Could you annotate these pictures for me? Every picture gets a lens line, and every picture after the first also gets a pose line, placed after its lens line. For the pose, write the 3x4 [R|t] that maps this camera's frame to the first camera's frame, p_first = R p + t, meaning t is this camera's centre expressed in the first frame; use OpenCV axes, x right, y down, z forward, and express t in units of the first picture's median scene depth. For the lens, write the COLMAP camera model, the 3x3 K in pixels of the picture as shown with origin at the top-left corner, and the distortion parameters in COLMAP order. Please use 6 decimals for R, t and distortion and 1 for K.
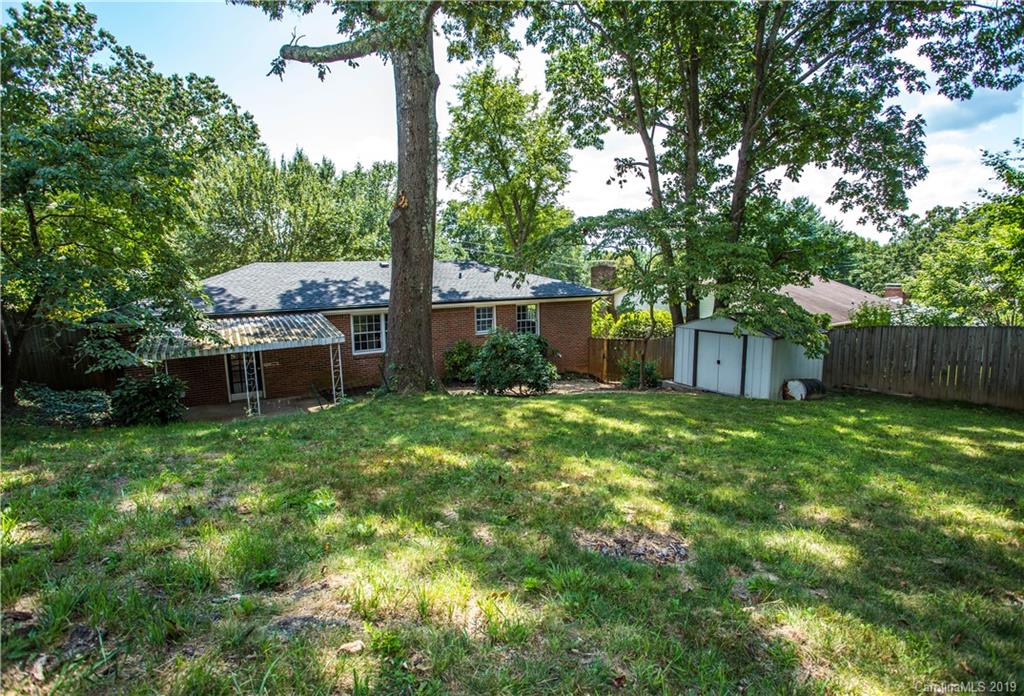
lens RADIAL K [[516.0, 0, 510.6], [0, 516.0, 337.4], [0, 0, 1]] dist [-0.000713, 0.000074]
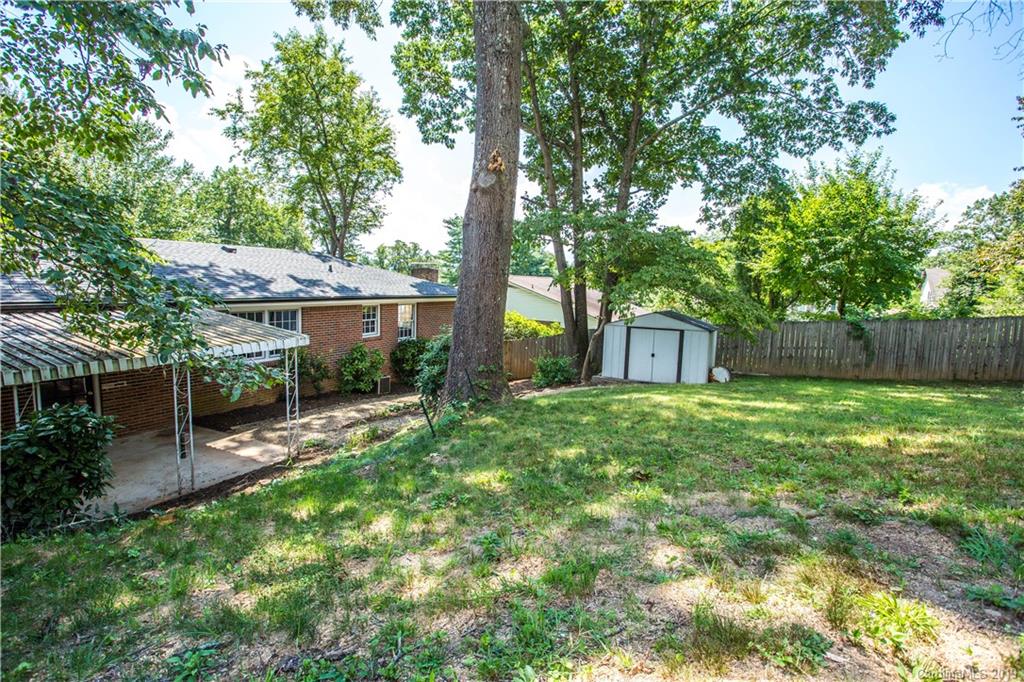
lens RADIAL K [[512.1, 0, 495.9], [0, 512.1, 339.7], [0, 0, 1]] dist [-0.033396, -0.000010]
pose [[0.854527, -0.019001, 0.519060, -0.353050], [0.025710, 0.999653, -0.005732, 0.009270], [-0.518771, 0.018243, 0.854719, 0.180774]]
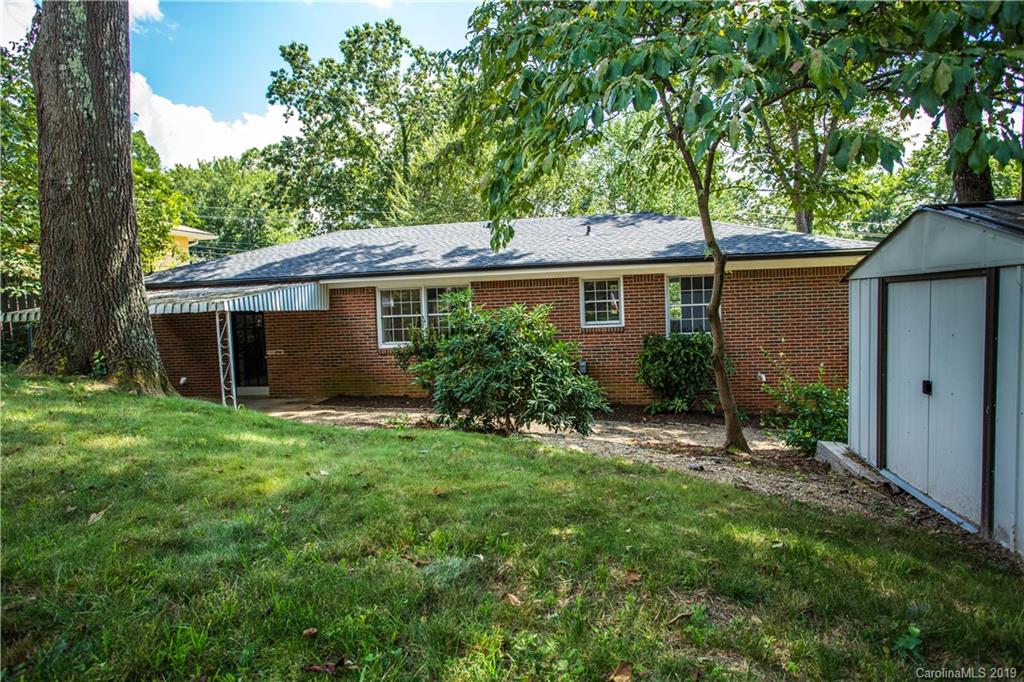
lens RADIAL K [[620.5, 0, 512.0], [0, 620.5, 341.0], [0, 0, 1]] dist [0.002117, 0.000670]
pose [[0.772857, 0.030301, -0.633857, 0.340103], [-0.059473, 0.997922, -0.024810, 0.034414], [0.631788, 0.056872, 0.773052, 0.472115]]
